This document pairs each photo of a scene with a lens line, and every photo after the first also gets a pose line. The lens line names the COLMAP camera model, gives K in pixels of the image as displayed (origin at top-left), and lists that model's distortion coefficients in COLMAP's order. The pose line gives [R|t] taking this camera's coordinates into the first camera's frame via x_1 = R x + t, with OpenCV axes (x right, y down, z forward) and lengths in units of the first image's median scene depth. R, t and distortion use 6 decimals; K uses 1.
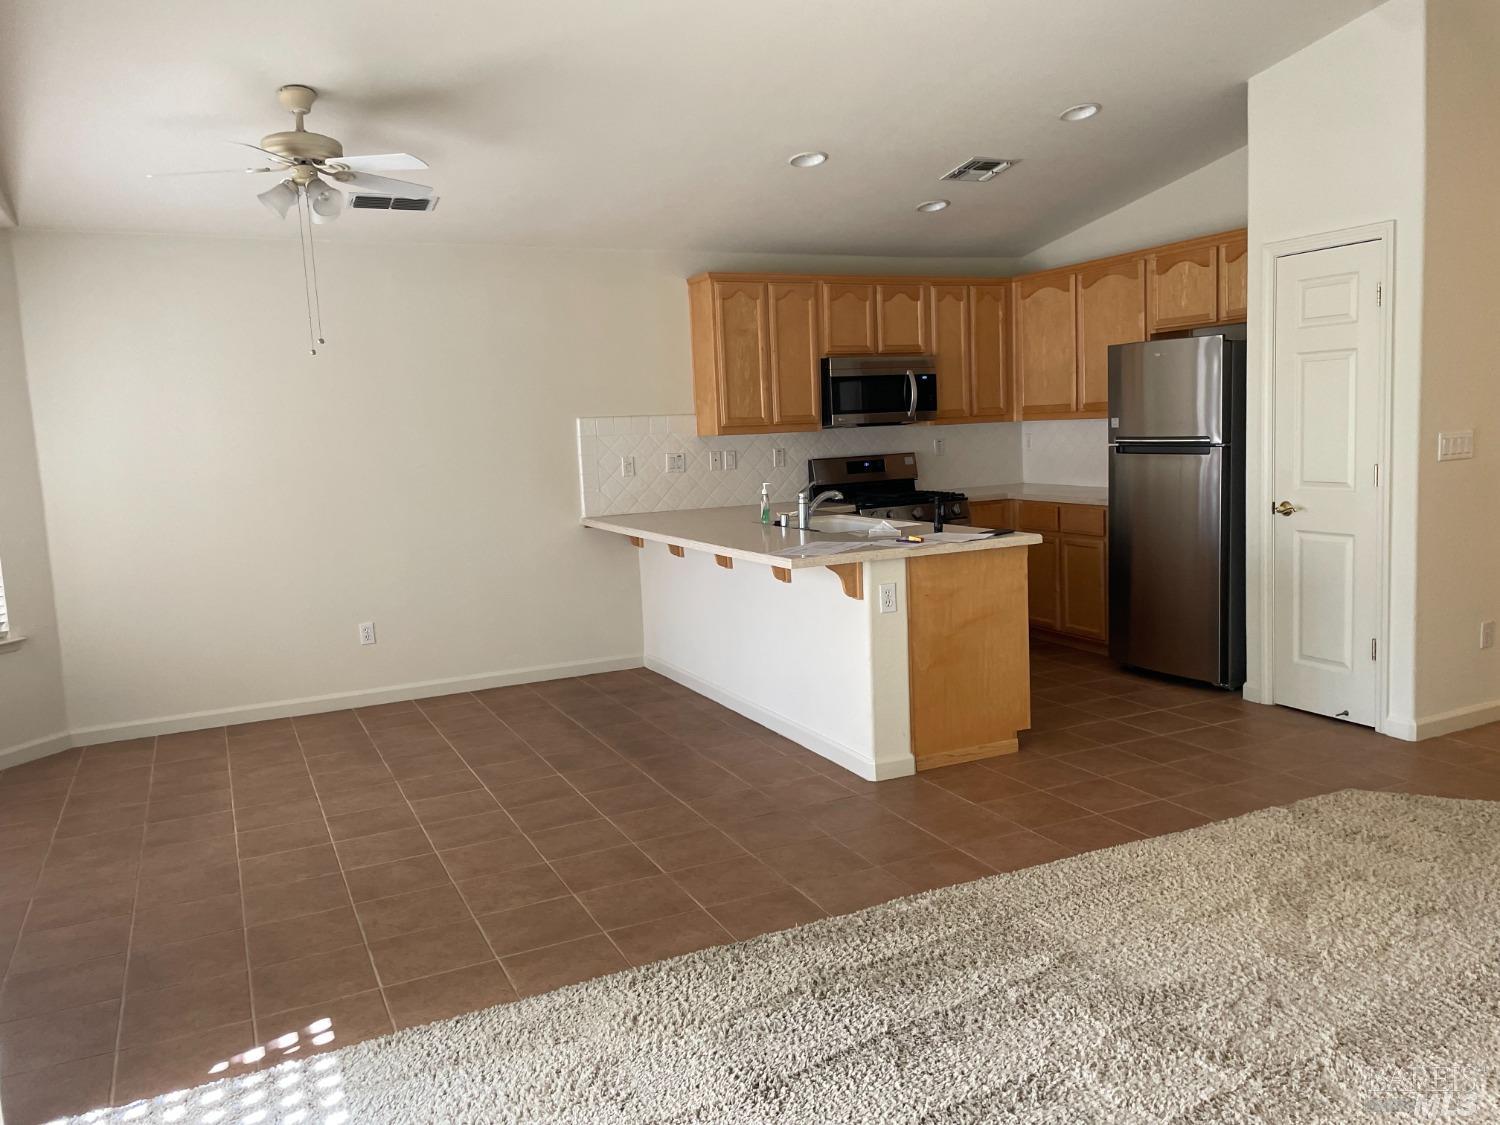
lens RADIAL K [[1139.4, 0, 756.4], [0, 1139.4, 554.0], [0, 0, 1]] dist [0.097743, -0.120904]
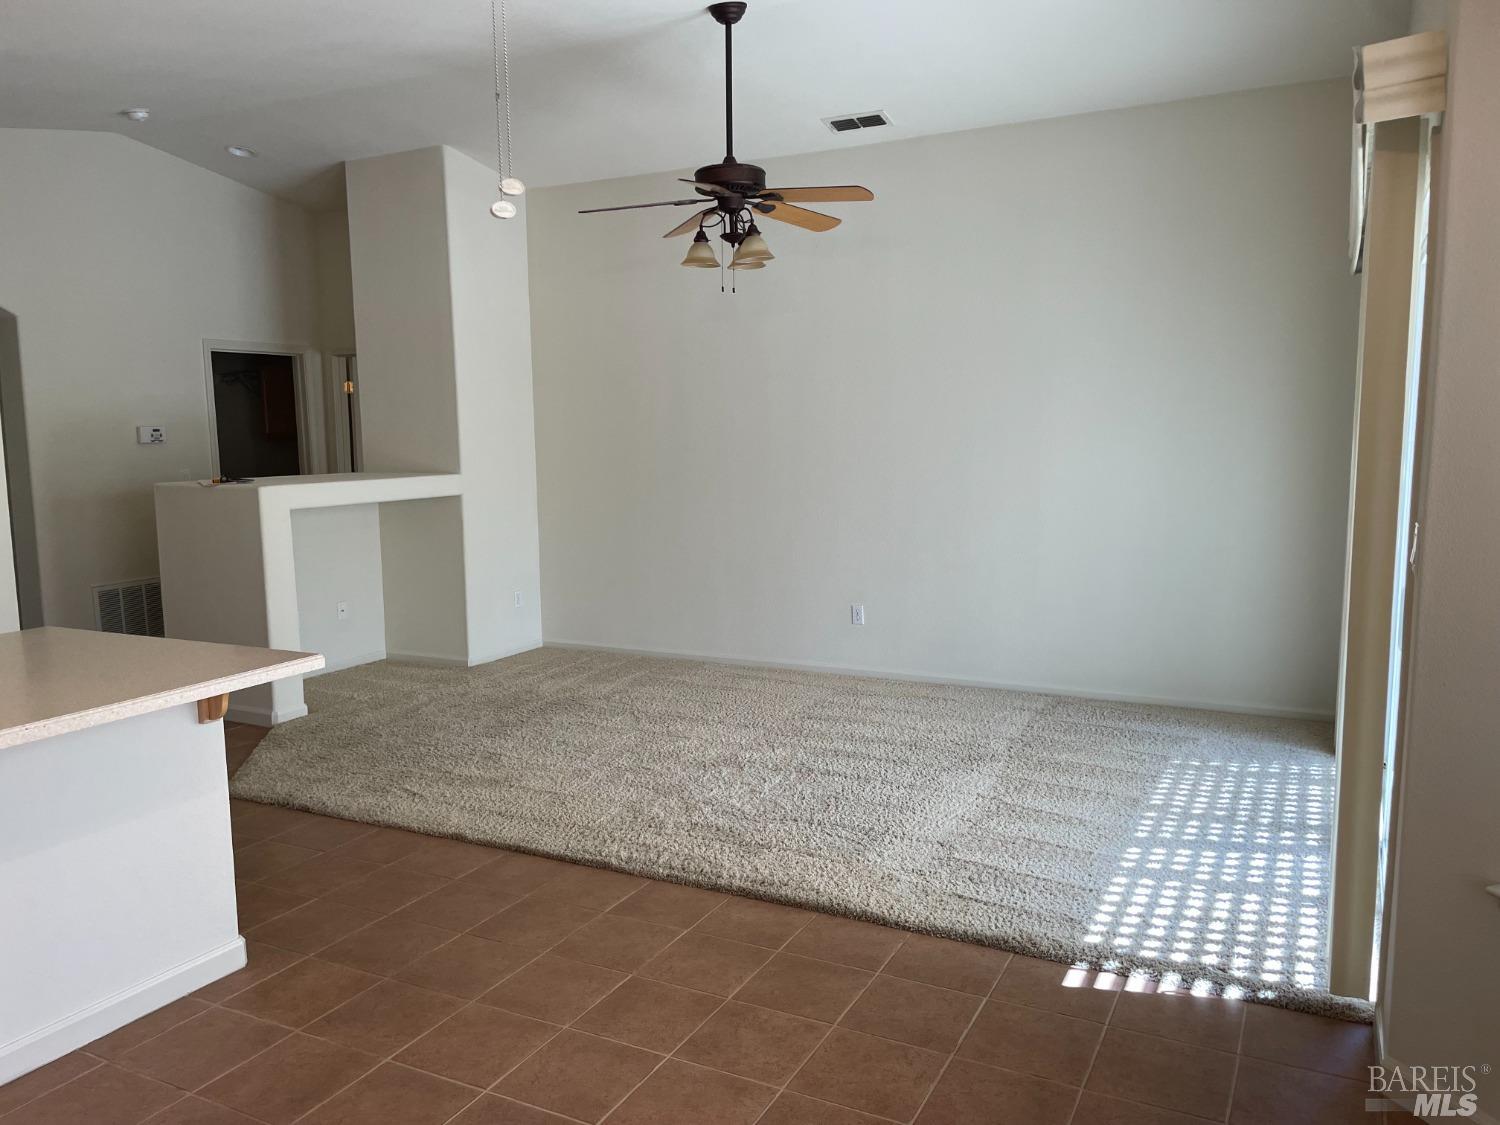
lens RADIAL K [[1139.4, 0, 756.4], [0, 1139.4, 554.0], [0, 0, 1]] dist [0.097743, -0.120904]
pose [[-0.594614, -0.032424, 0.803357, -0.586644], [0.140429, 0.979640, 0.143479, -0.097414], [-0.791652, 0.198129, -0.577955, 0.989017]]
